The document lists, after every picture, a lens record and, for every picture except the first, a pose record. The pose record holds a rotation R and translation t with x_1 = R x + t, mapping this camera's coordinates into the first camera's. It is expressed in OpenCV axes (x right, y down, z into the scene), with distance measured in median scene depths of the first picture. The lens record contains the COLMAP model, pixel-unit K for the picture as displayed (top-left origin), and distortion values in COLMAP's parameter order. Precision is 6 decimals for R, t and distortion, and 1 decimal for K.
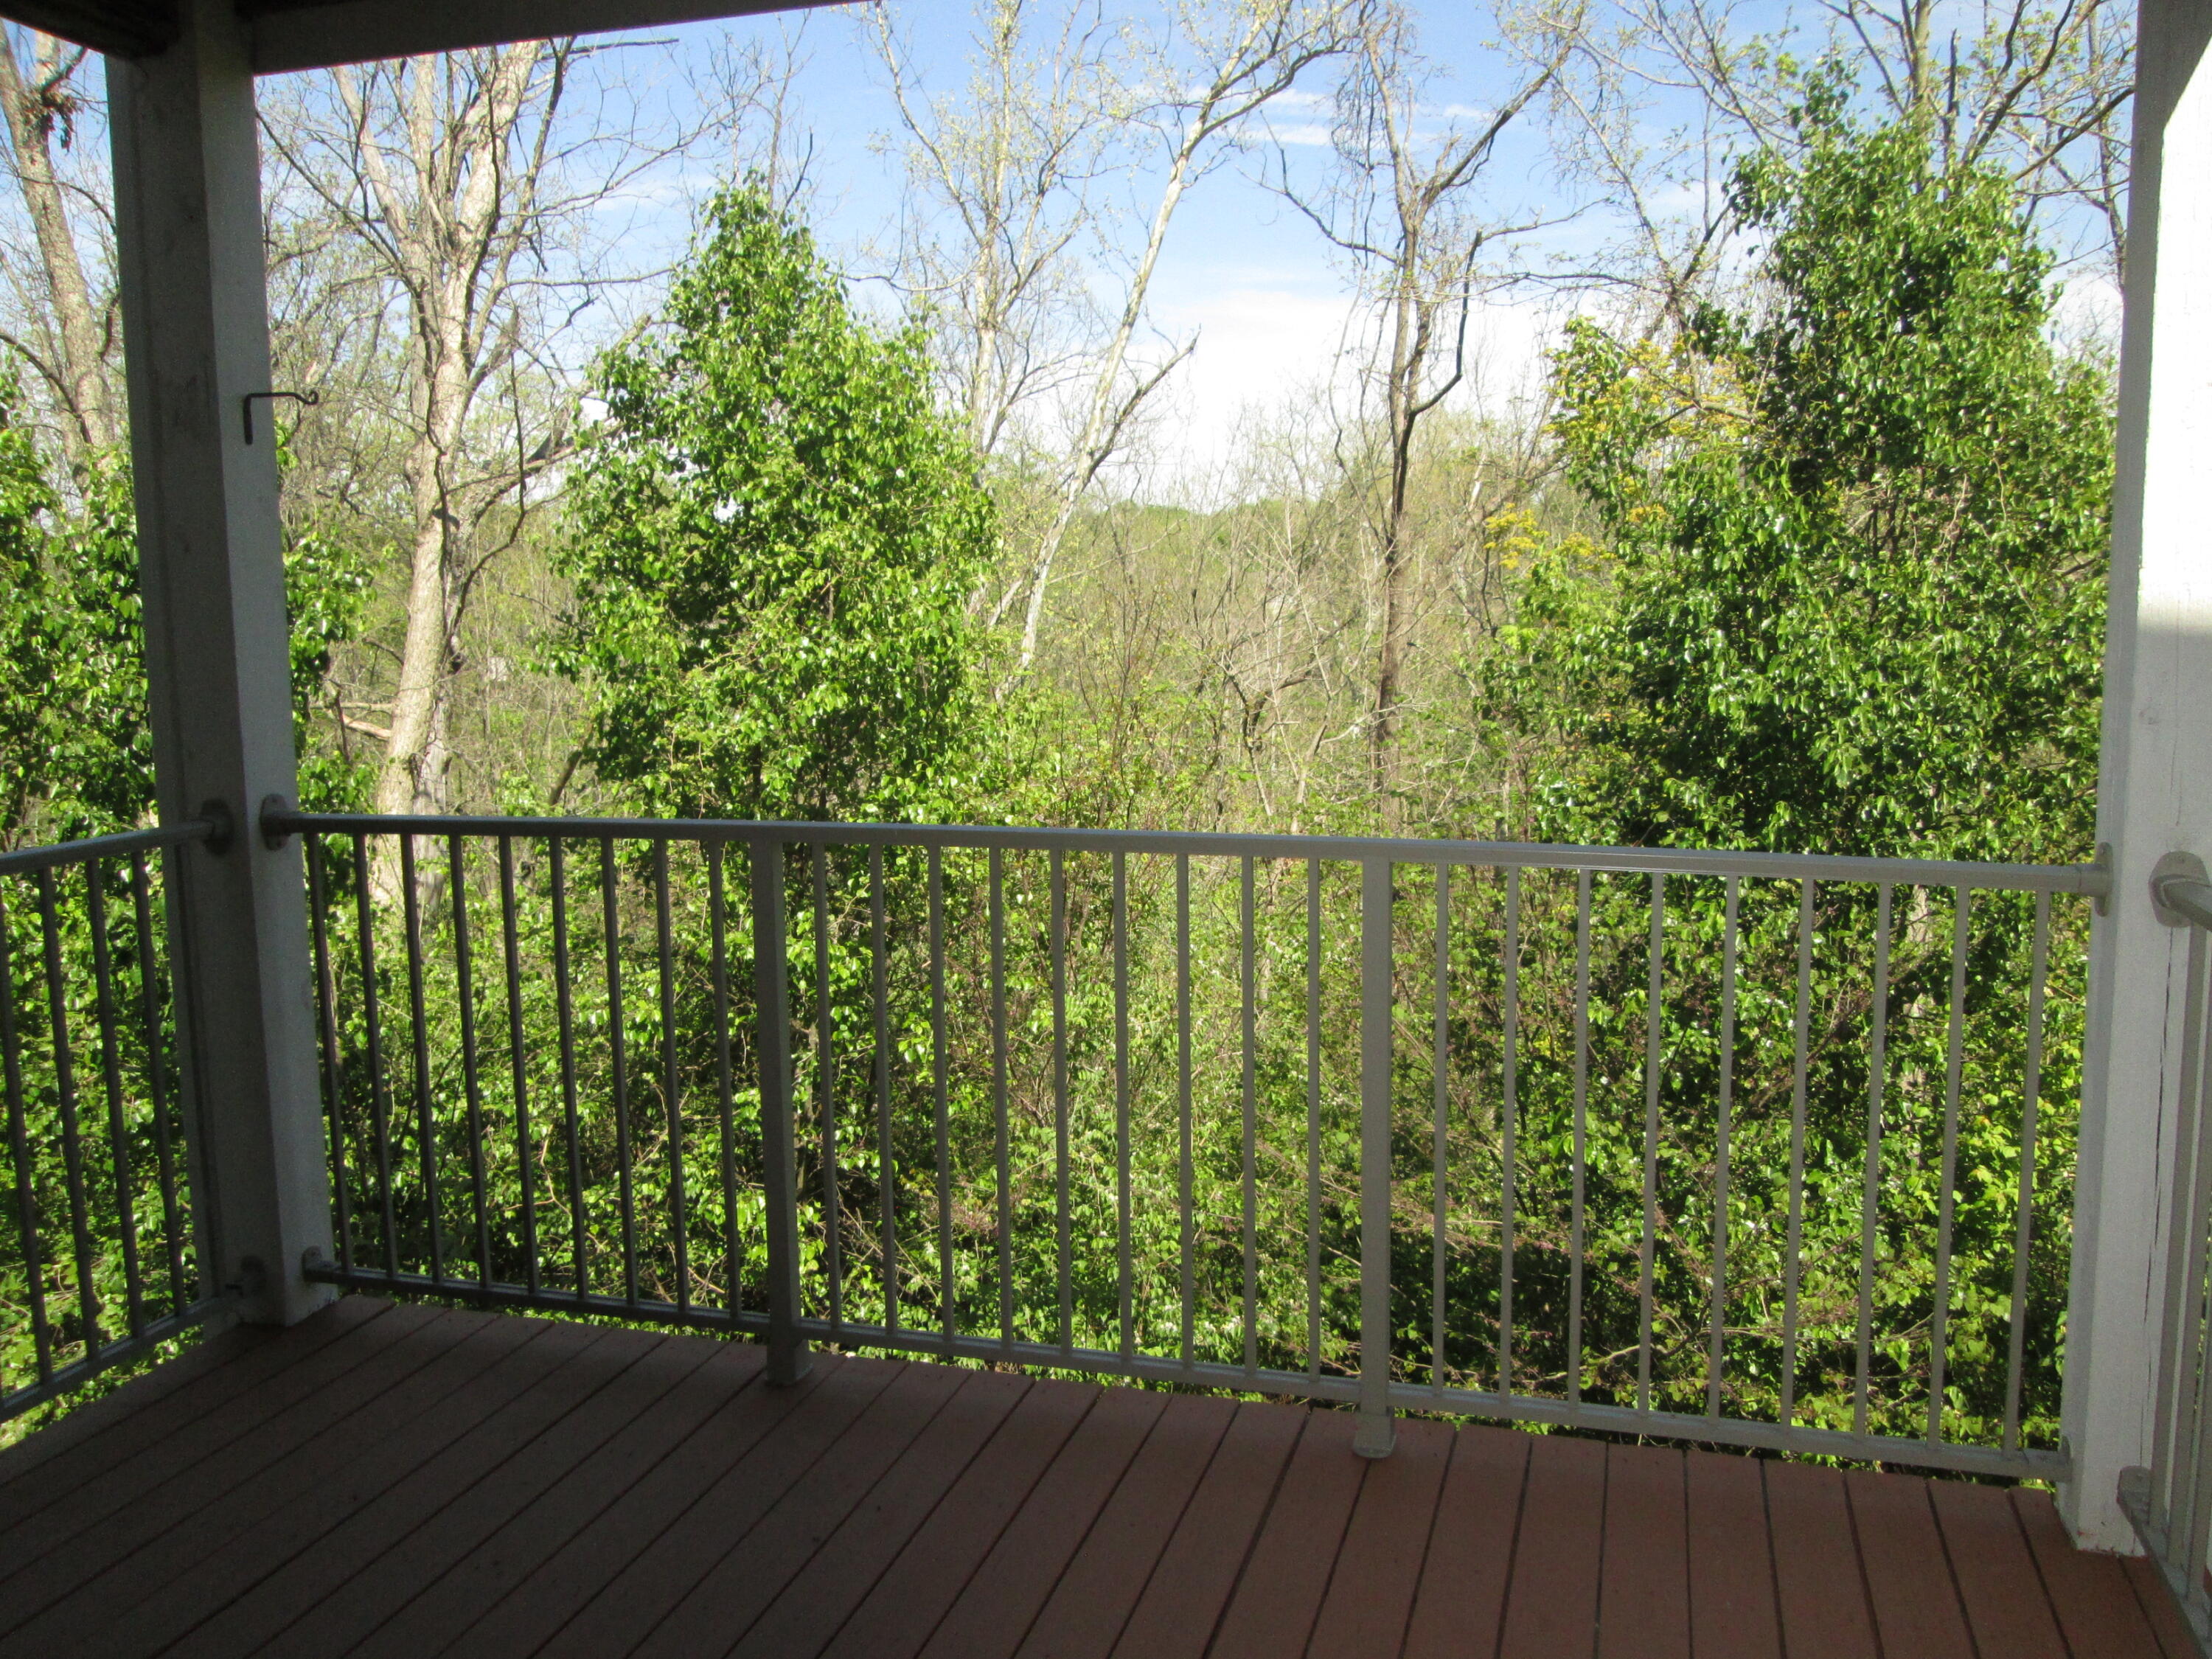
lens RADIAL K [[1793.0, 0, 1100.7], [0, 1793.0, 828.3], [0, 0, 1]] dist [-0.053526, -0.006459]
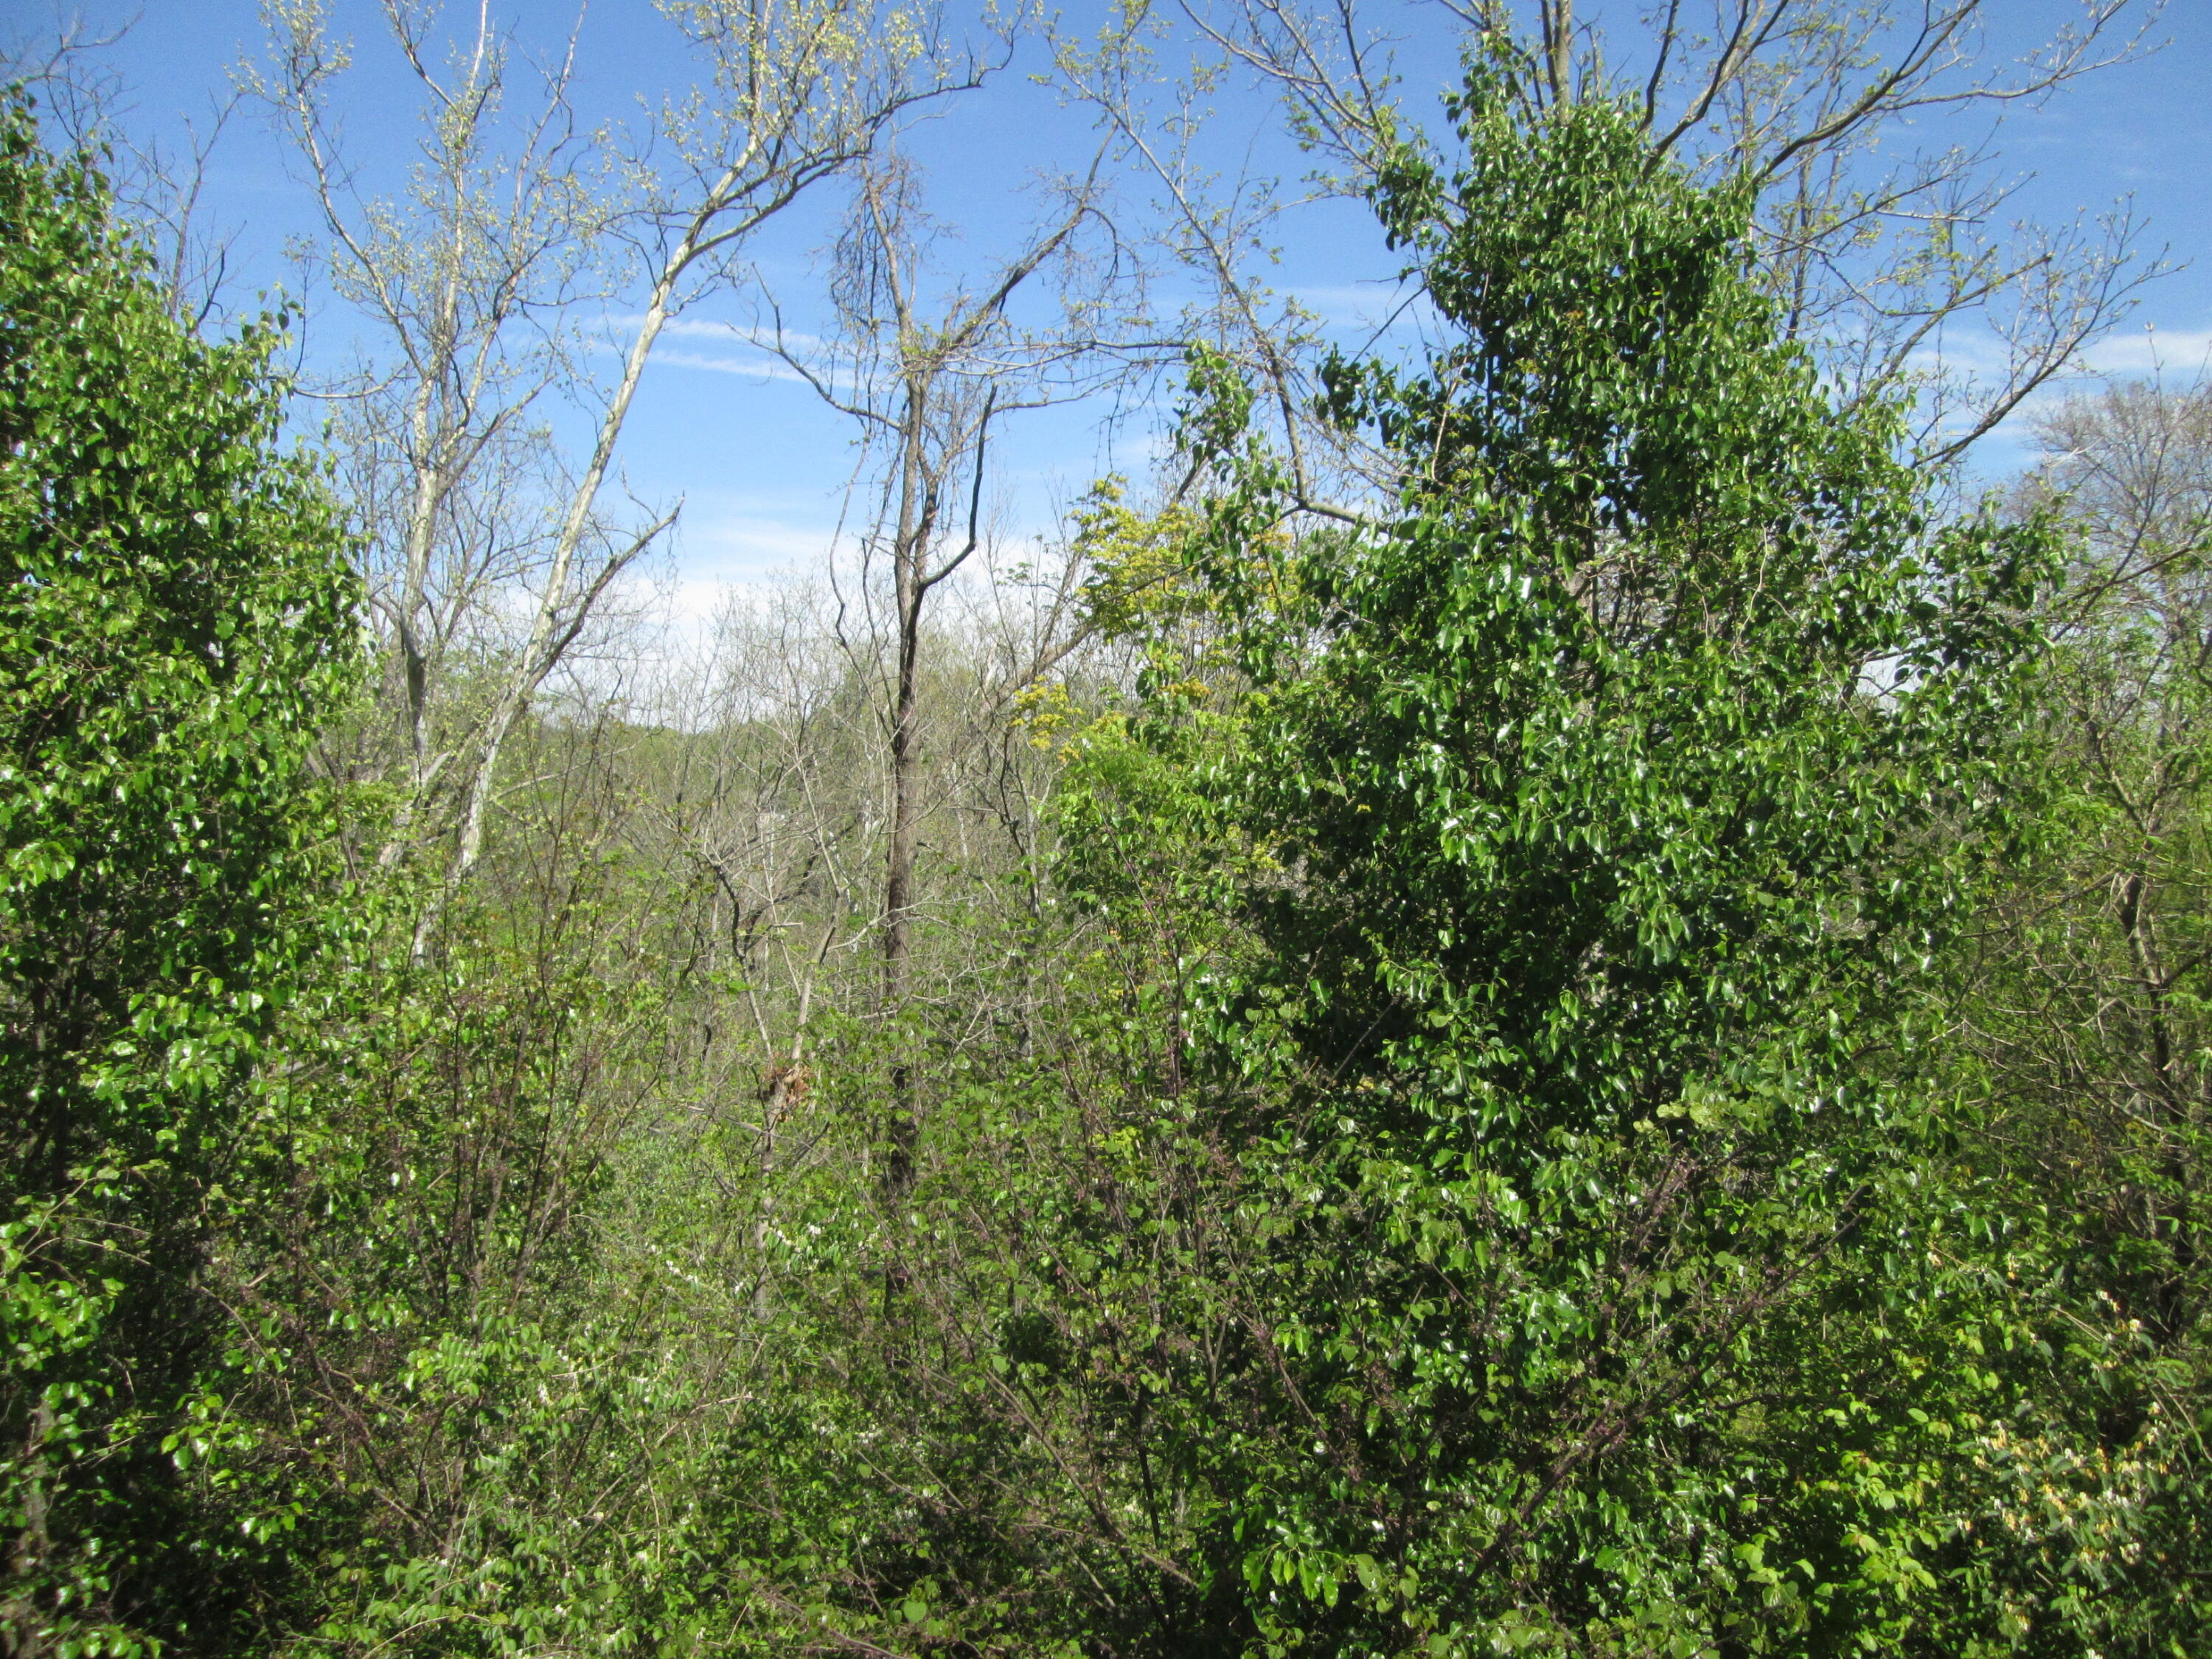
lens RADIAL K [[1793.0, 0, 1053.3], [0, 1793.0, 803.6], [0, 0, 1]] dist [-0.053526, -0.006459]
pose [[0.967495, 0.007551, 0.252778, 0.011969], [0.027382, 0.990550, -0.134392, -0.000207], [-0.251404, 0.136945, 0.958145, 0.142049]]
